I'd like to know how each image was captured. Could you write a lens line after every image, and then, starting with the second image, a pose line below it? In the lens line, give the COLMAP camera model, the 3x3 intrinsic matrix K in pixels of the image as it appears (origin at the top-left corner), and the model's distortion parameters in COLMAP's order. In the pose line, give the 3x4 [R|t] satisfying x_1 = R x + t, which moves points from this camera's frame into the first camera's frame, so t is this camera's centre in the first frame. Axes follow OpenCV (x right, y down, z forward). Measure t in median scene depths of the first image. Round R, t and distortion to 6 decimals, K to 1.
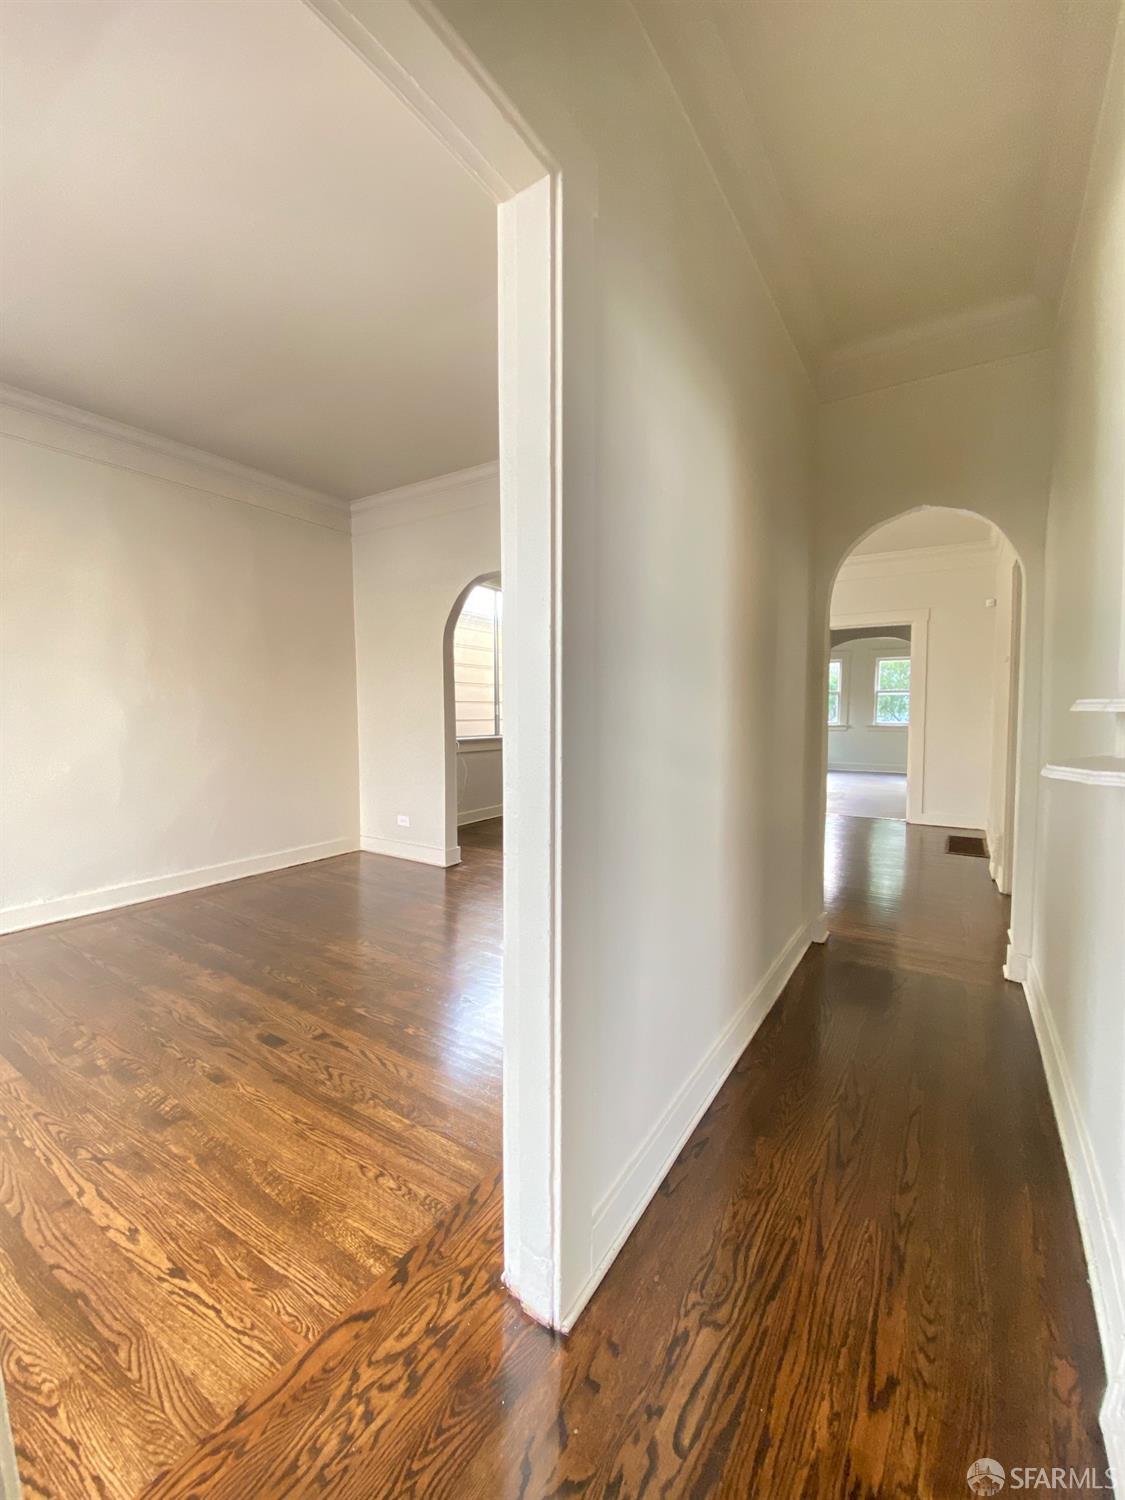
lens RADIAL K [[606.6, 0, 570.6], [0, 606.6, 738.9], [0, 0, 1]] dist [0.010763, -0.015715]
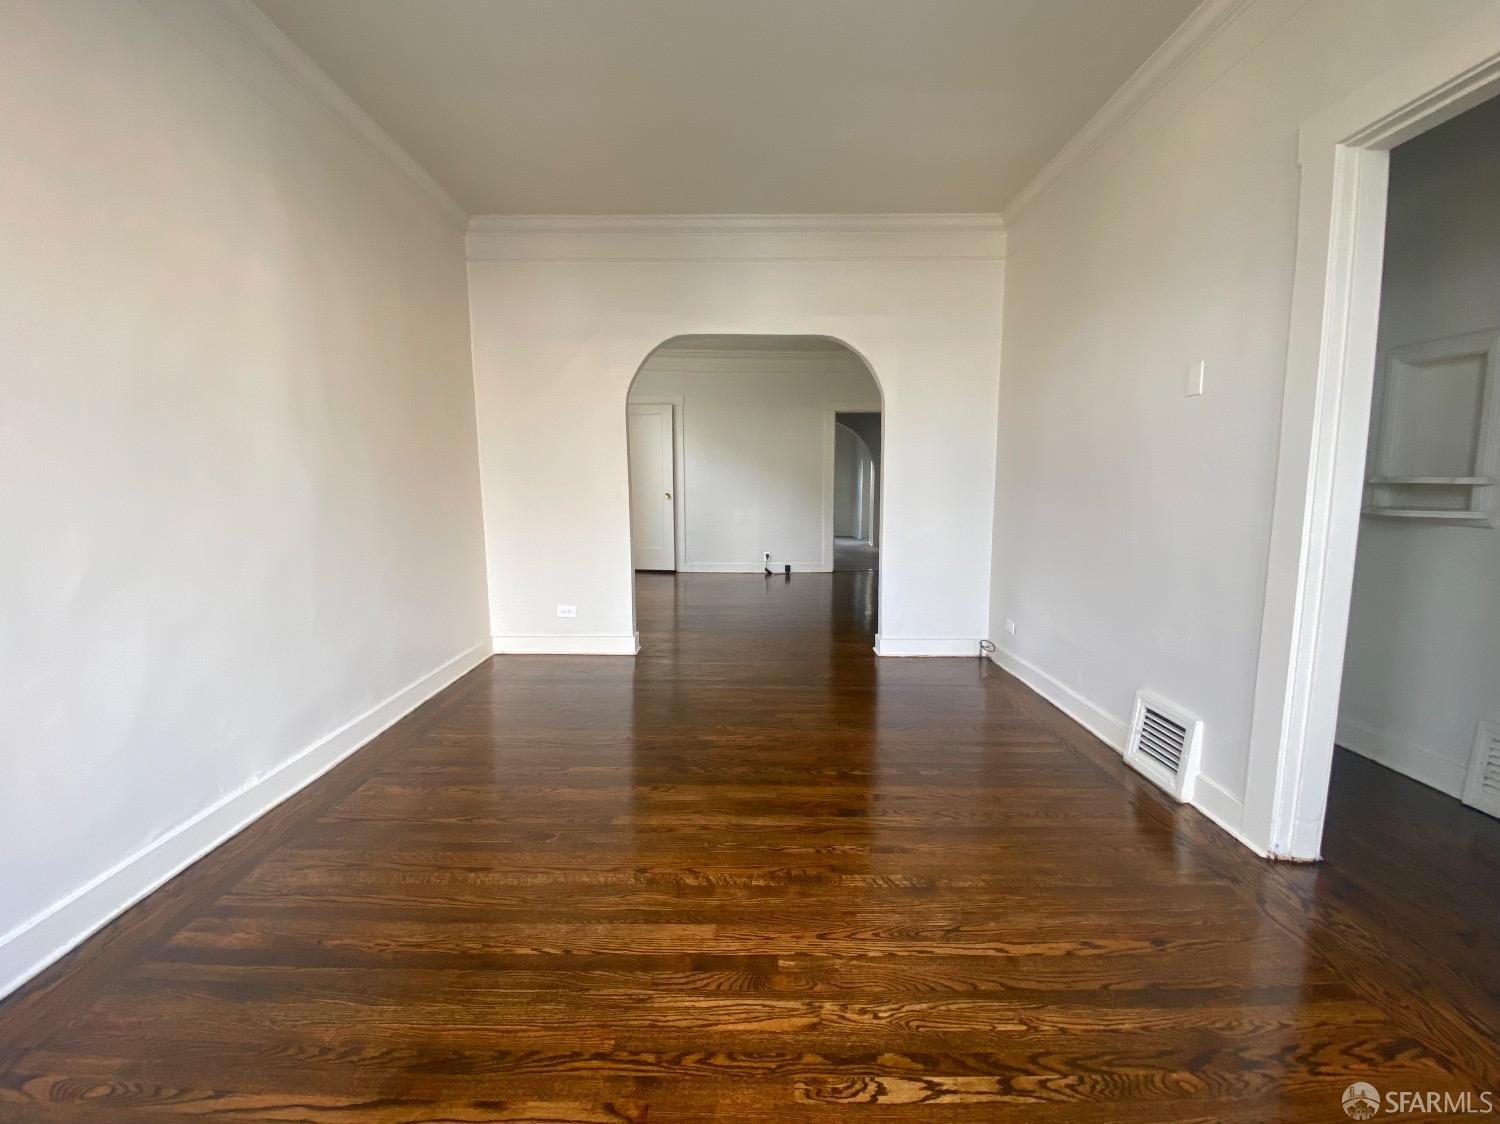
lens RADIAL K [[606.6, 0, 748.8], [0, 606.6, 556.4], [0, 0, 1]] dist [0.010763, -0.015715]
pose [[0.851358, -0.077754, 0.518791, -1.040953], [0.037519, 0.995447, 0.087623, -0.028014], [-0.523242, -0.055134, 0.850399, 0.221281]]
